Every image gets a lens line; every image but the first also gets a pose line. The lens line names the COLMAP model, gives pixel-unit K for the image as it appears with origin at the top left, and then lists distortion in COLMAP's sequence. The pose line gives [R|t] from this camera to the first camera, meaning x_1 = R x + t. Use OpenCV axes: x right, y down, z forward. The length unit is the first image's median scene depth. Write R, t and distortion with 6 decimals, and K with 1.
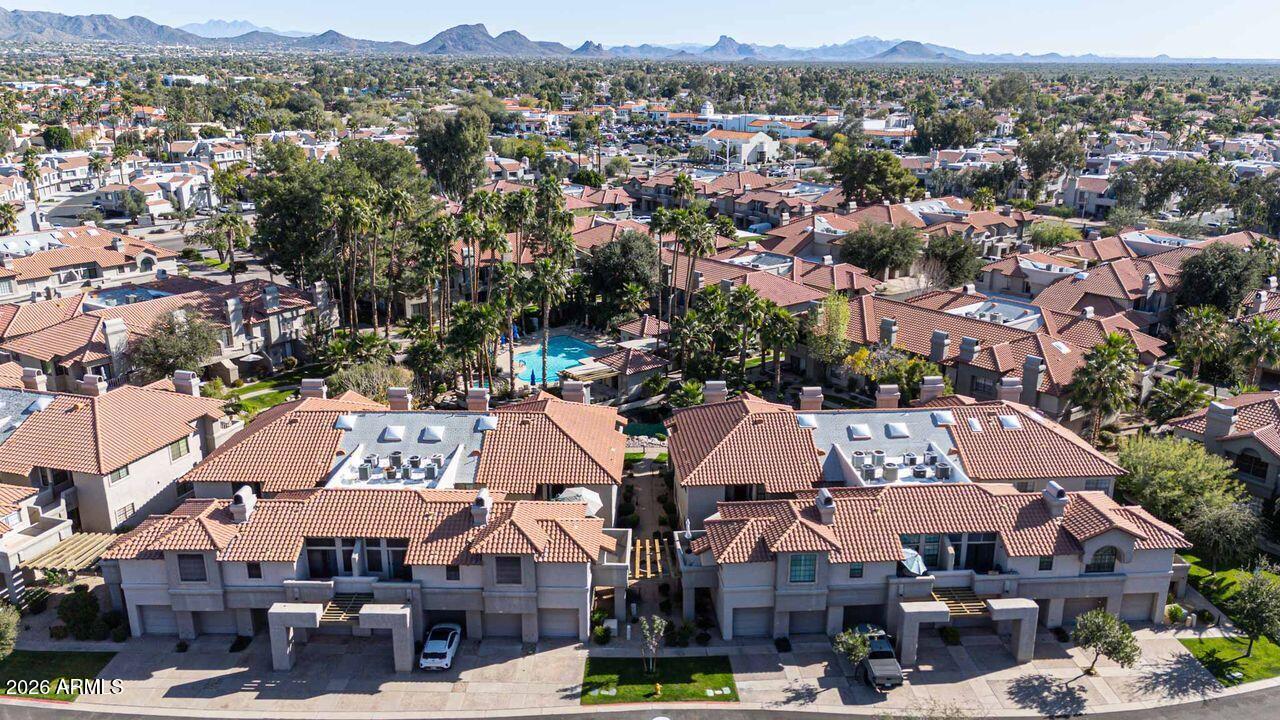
lens RADIAL K [[969.5, 0, 640.0], [0, 969.5, 360.0], [0, 0, 1]] dist [0.086059, -0.078638]
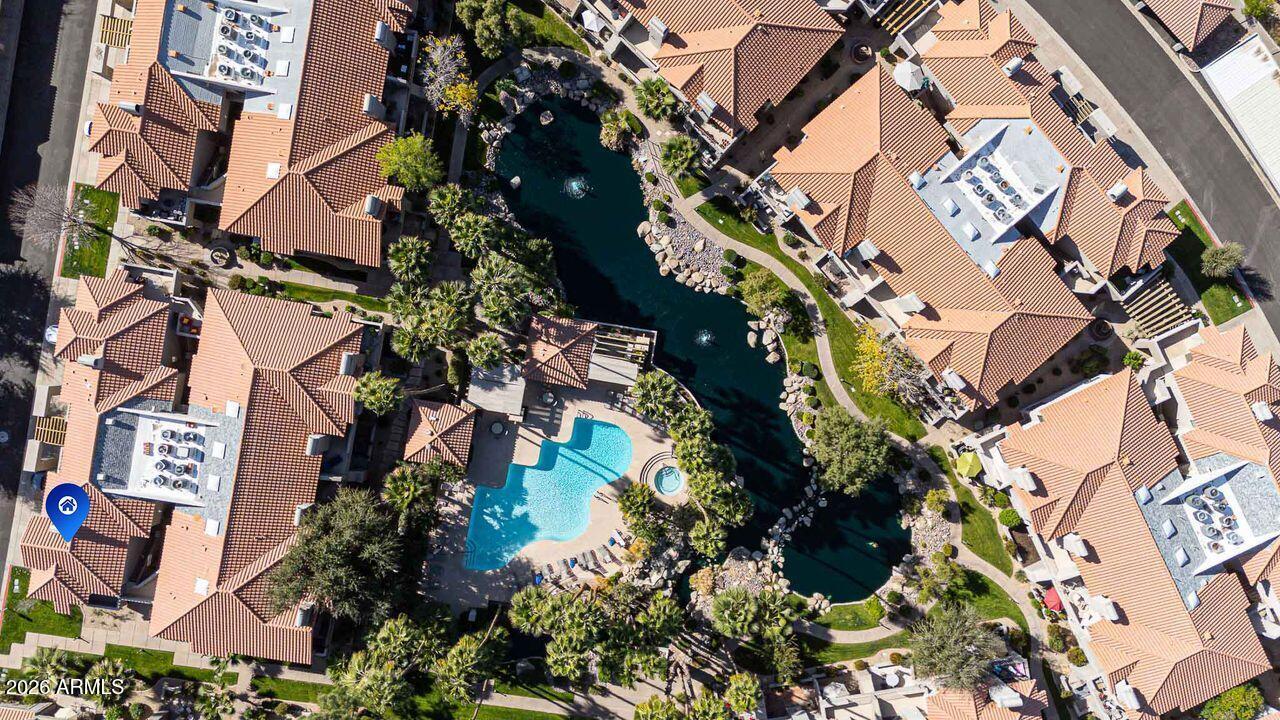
lens RADIAL K [[969.5, 0, 640.0], [0, 969.5, 360.0], [0, 0, 1]] dist [0.086059, -0.078638]
pose [[-0.674213, -0.737642, -0.036347, -0.036269], [0.181795, -0.213461, 0.959888, -0.929439], [-0.715812, 0.640562, 0.278018, 0.808849]]
